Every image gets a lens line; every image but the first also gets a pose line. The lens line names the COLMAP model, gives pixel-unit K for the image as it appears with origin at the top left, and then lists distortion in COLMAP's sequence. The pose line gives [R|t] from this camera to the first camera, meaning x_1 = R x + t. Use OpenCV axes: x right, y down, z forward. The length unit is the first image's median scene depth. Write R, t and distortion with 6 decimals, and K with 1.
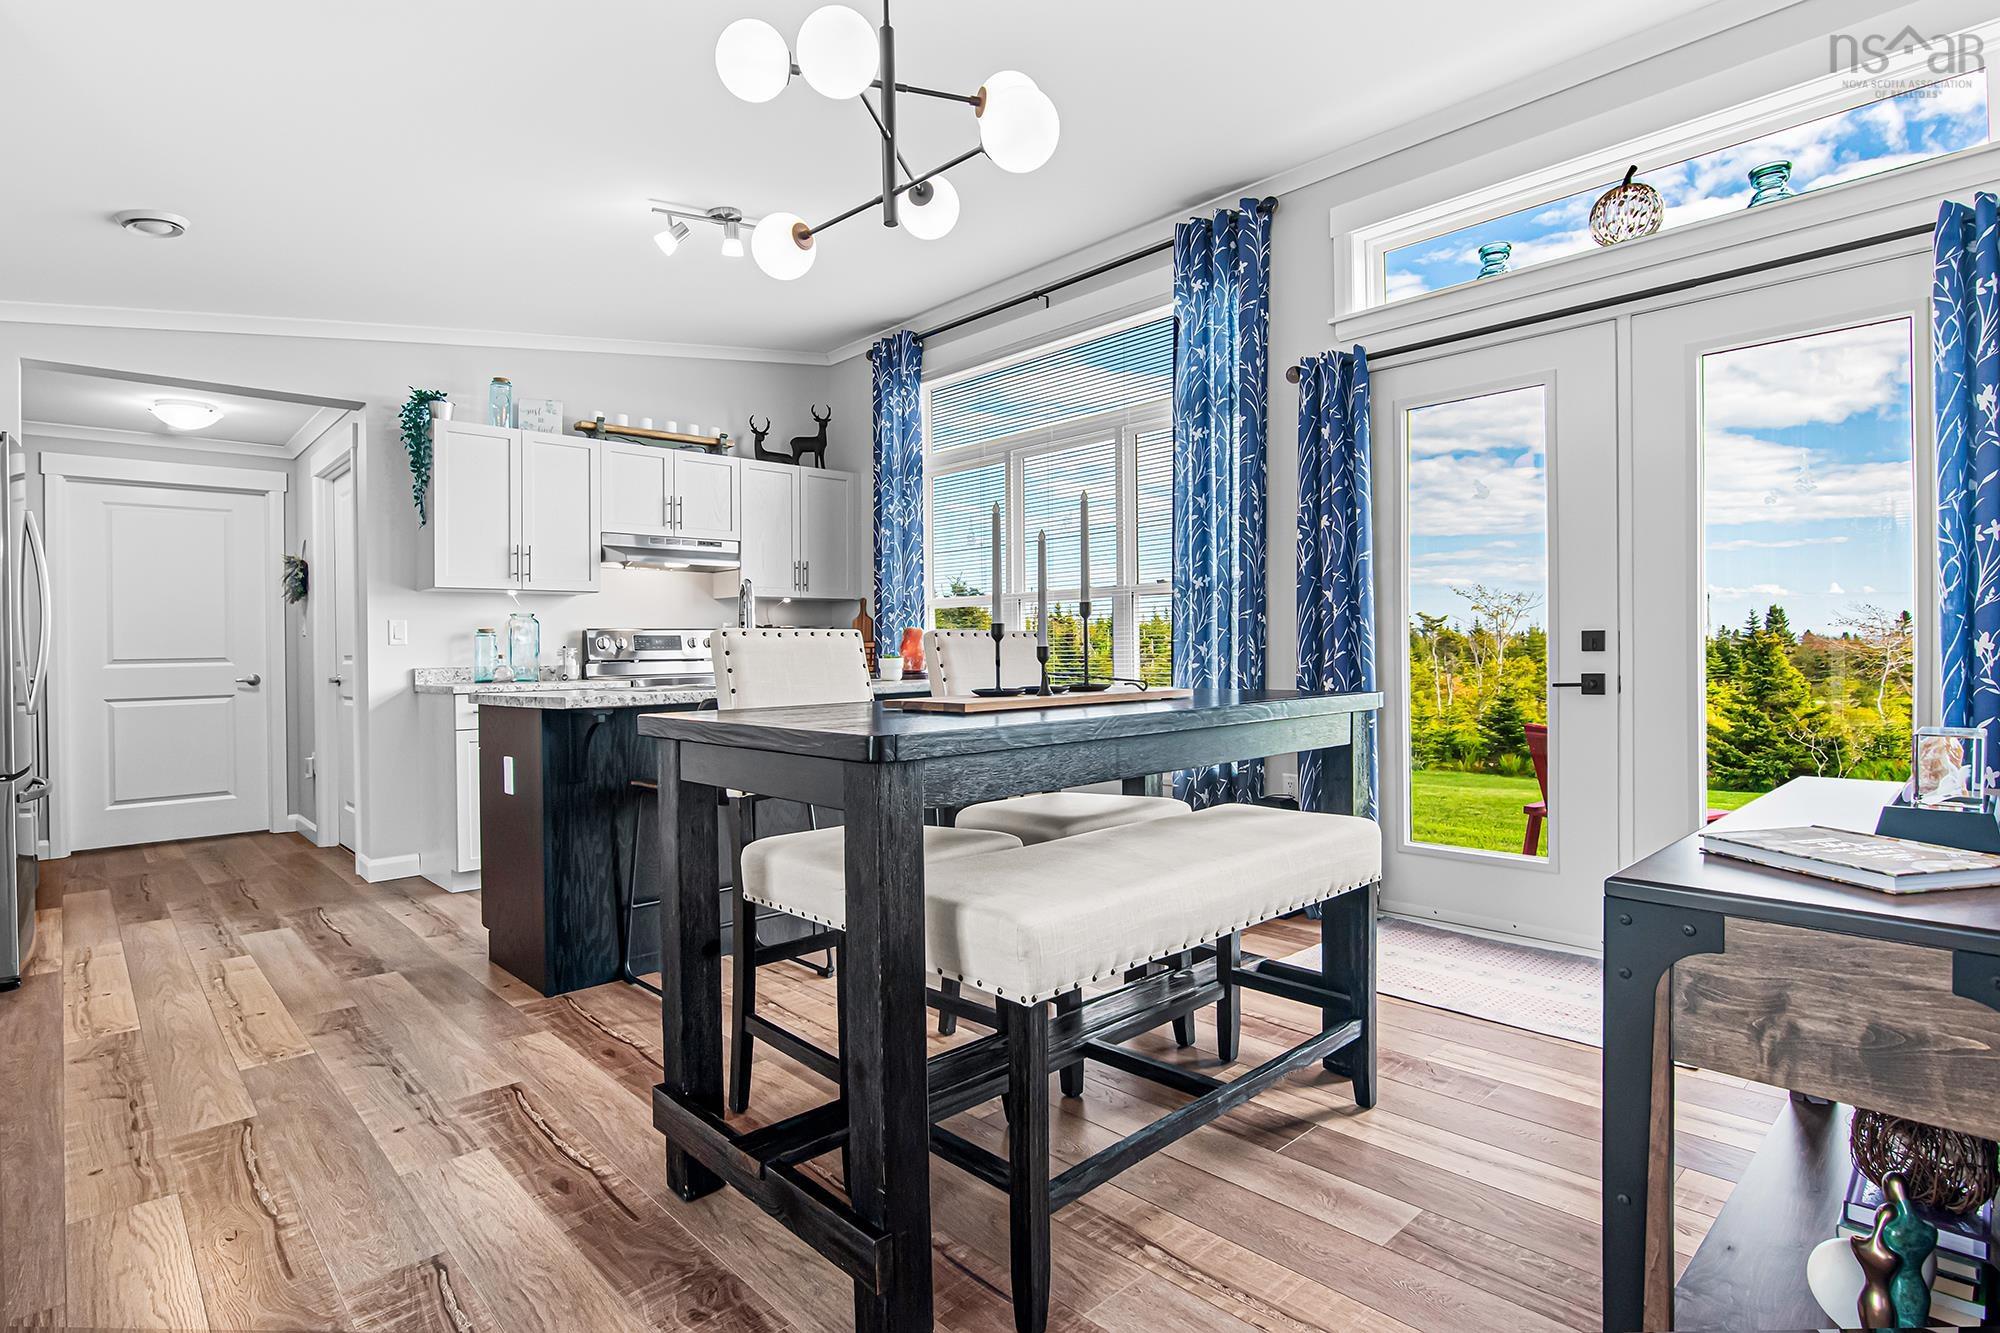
lens RADIAL K [[985.5, 0, 1001.9], [0, 985.5, 623.0], [0, 0, 1]] dist [-0.028054, -0.000230]
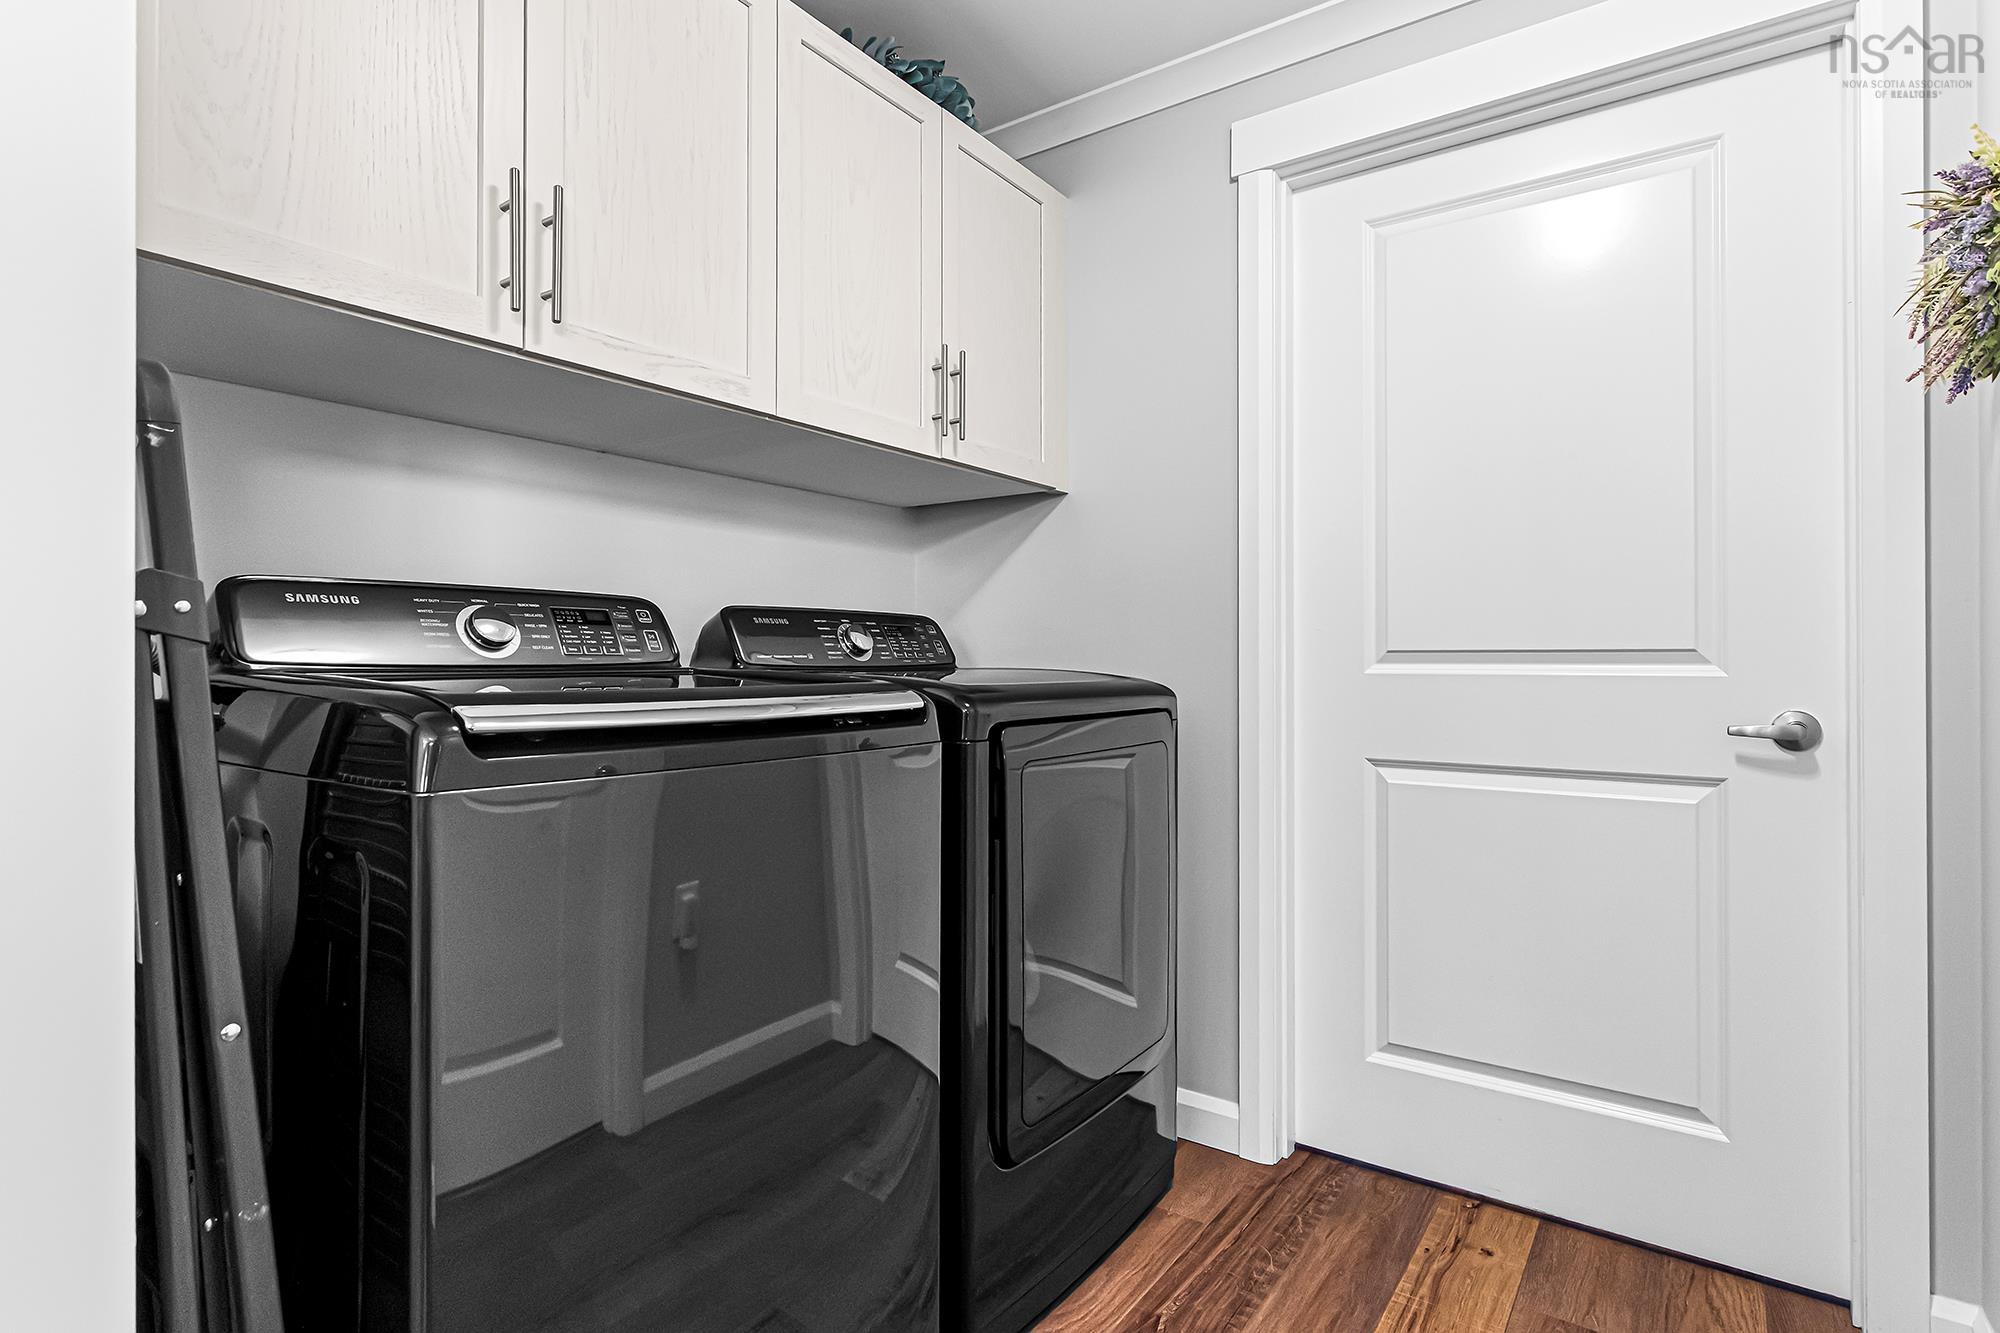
lens RADIAL K [[940.8, 0, 1006.4], [0, 940.8, 659.8], [0, 0, 1]] dist [-0.000208, -0.017577]
pose [[0.224514, 0.012681, -0.974388, -0.649379], [0.019986, 0.999645, 0.017615, 0.034010], [0.974266, -0.023429, 0.224181, 0.831119]]
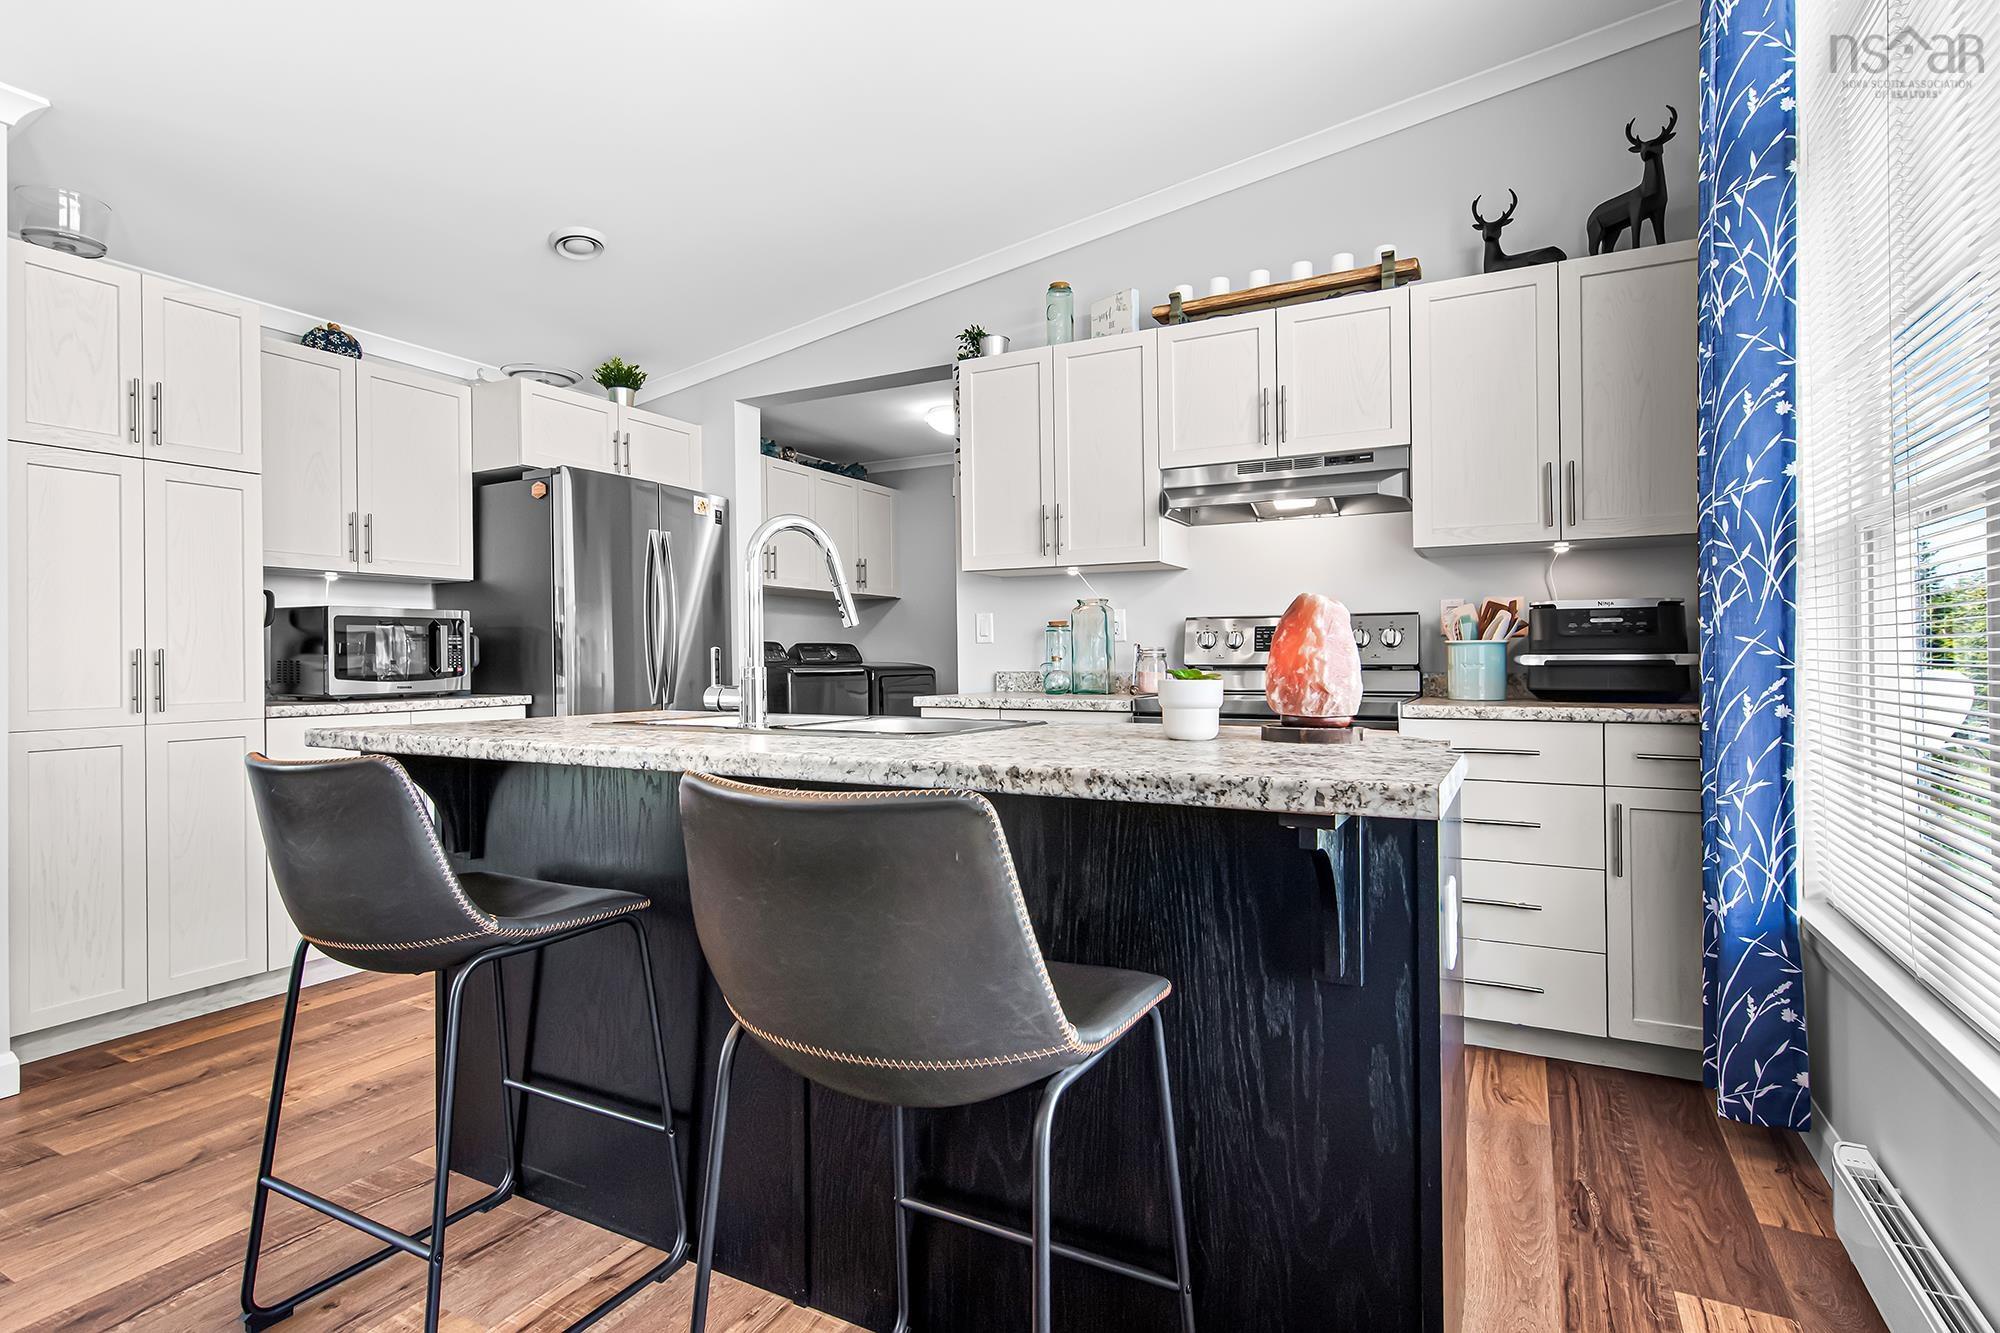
lens RADIAL K [[995.5, 0, 1002.6], [0, 995.5, 646.3], [0, 0, 1]] dist [-0.014622, 0.000467]
pose [[0.323227, 0.005485, -0.946306, 0.179620], [0.028327, 0.999479, 0.015469, 0.011618], [0.945898, -0.031806, 0.322903, 0.667073]]
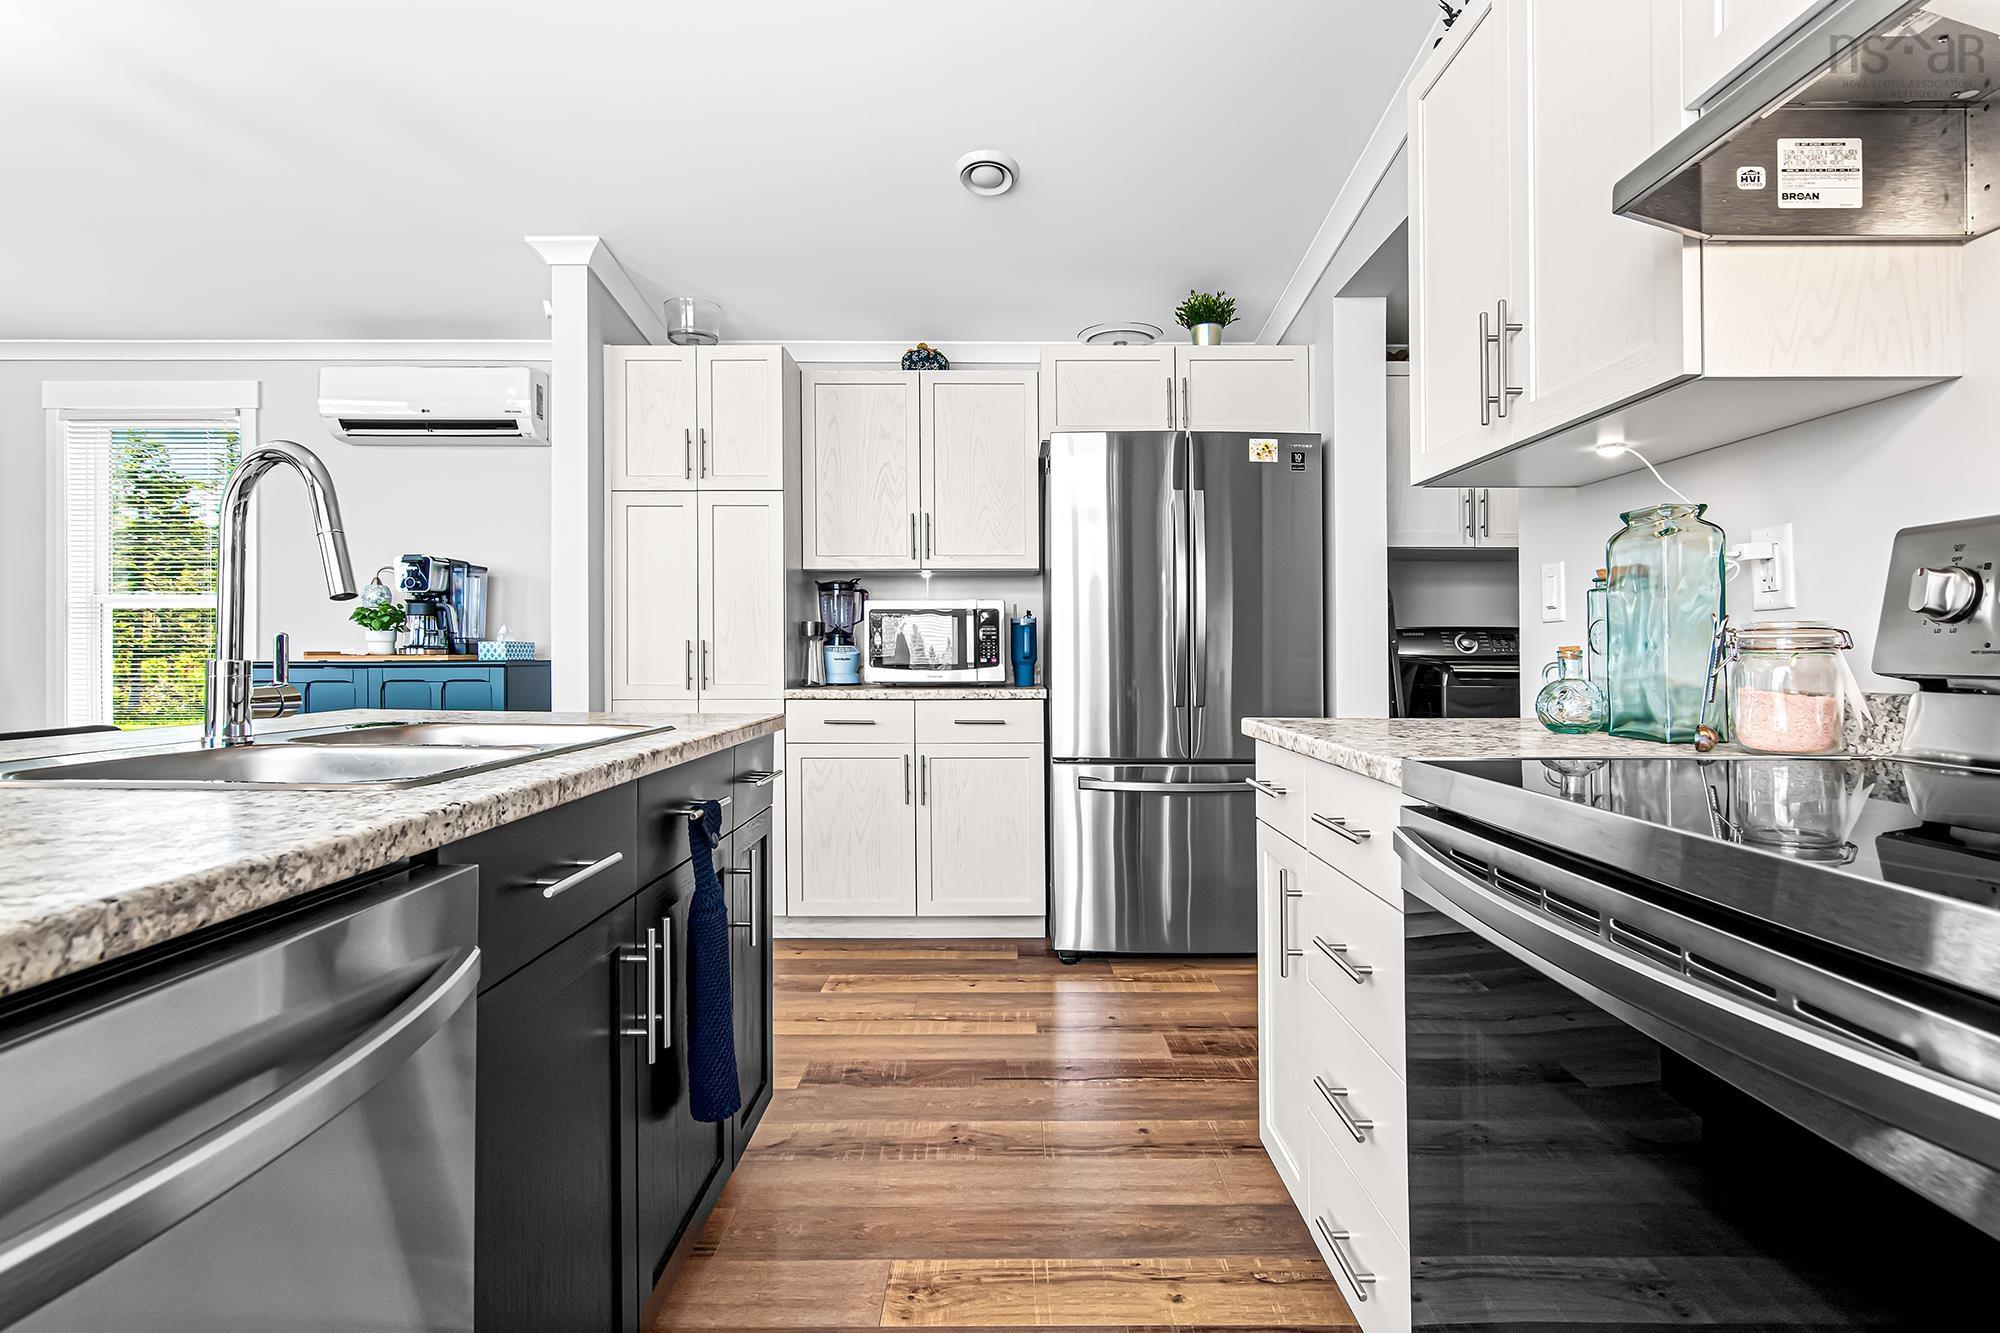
lens RADIAL K [[969.2, 0, 1000.5], [0, 969.2, 651.1], [0, 0, 1]] dist [0.000075, 0.000000]
pose [[-0.688003, 0.014411, -0.725565, -0.131937], [0.033108, 0.999385, -0.011544, 0.030145], [0.724952, -0.031964, -0.688057, 1.008558]]
